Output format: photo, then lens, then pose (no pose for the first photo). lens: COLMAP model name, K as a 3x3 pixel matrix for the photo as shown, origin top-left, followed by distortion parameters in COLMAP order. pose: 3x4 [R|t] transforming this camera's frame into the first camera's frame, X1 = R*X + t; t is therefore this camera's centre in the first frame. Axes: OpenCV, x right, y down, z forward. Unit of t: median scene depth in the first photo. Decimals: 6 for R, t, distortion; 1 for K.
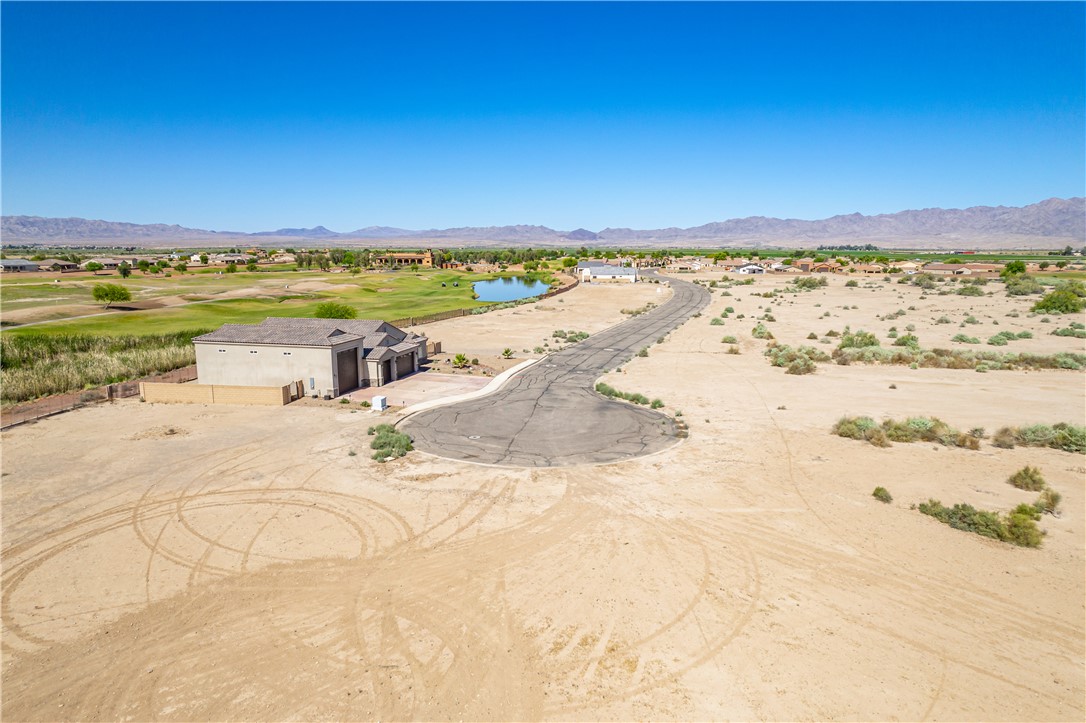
lens RADIAL K [[691.4, 0, 546.3], [0, 691.4, 361.2], [0, 0, 1]] dist [-0.065117, 0.070976]
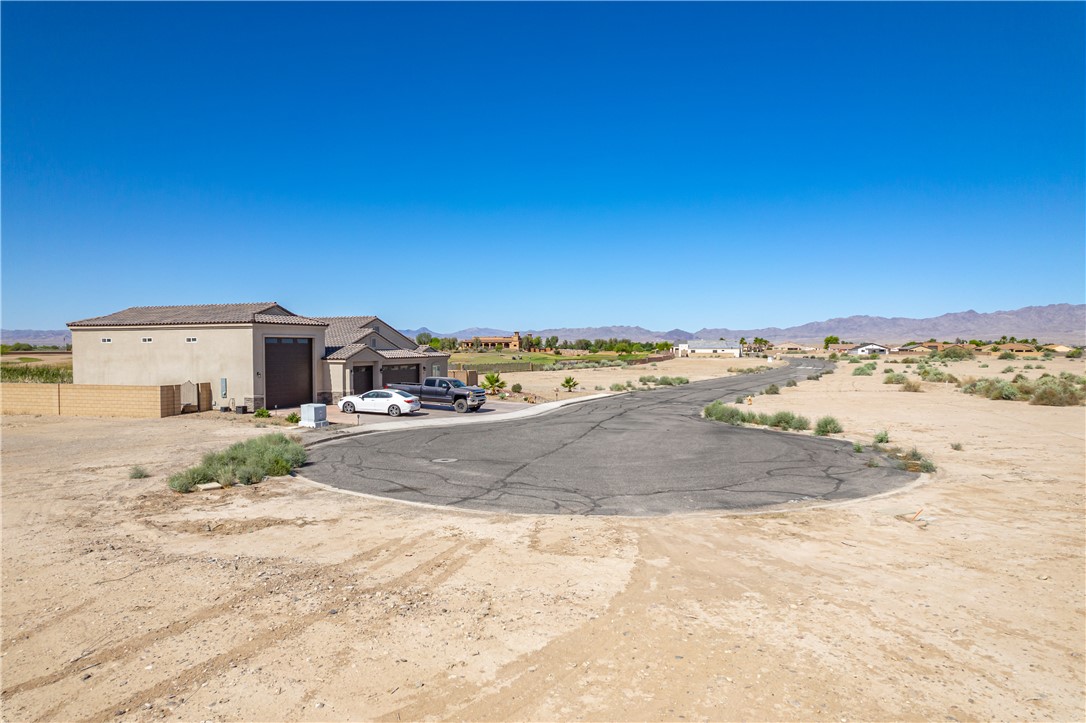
lens RADIAL K [[691.4, 0, 545.5], [0, 691.4, 361.1], [0, 0, 1]] dist [-0.065117, 0.070976]
pose [[0.990369, 0.001278, -0.138450, 0.020579], [-0.021183, 0.989583, -0.142397, 0.086617], [0.136825, 0.143958, 0.980079, 0.438104]]
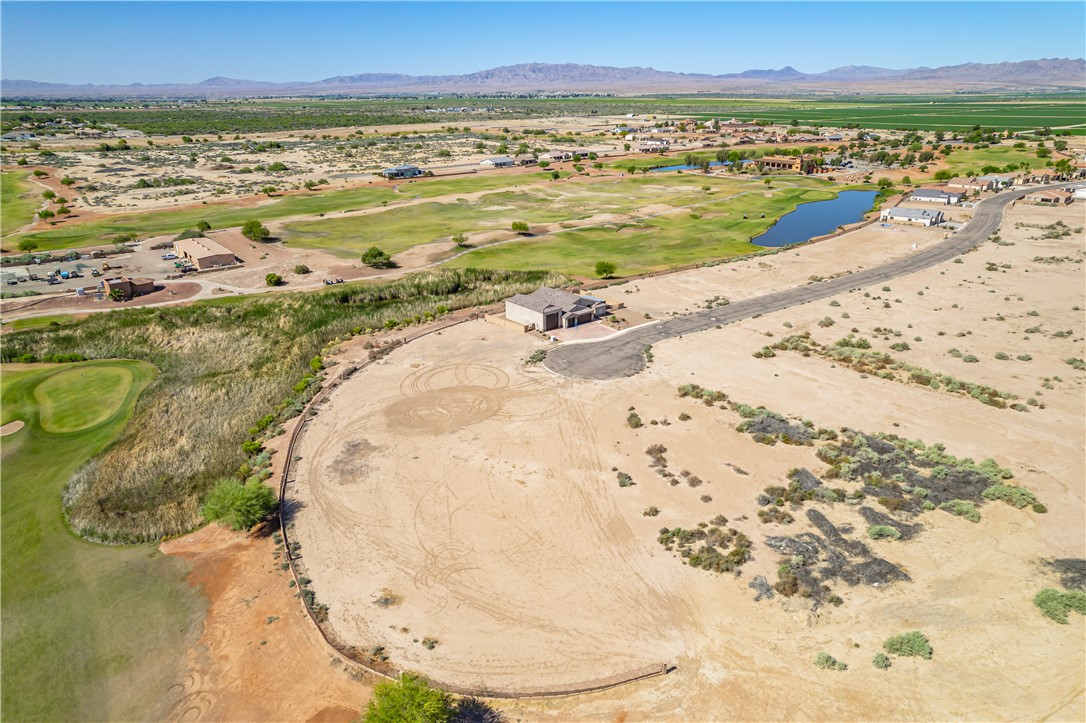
lens RADIAL K [[691.4, 0, 547.6], [0, 691.4, 362.2], [0, 0, 1]] dist [-0.065117, 0.070976]
pose [[0.810153, 0.210138, -0.547260, 1.130344], [-0.089063, 0.966828, 0.239398, -0.452636], [0.579413, -0.145209, 0.801995, -1.078423]]
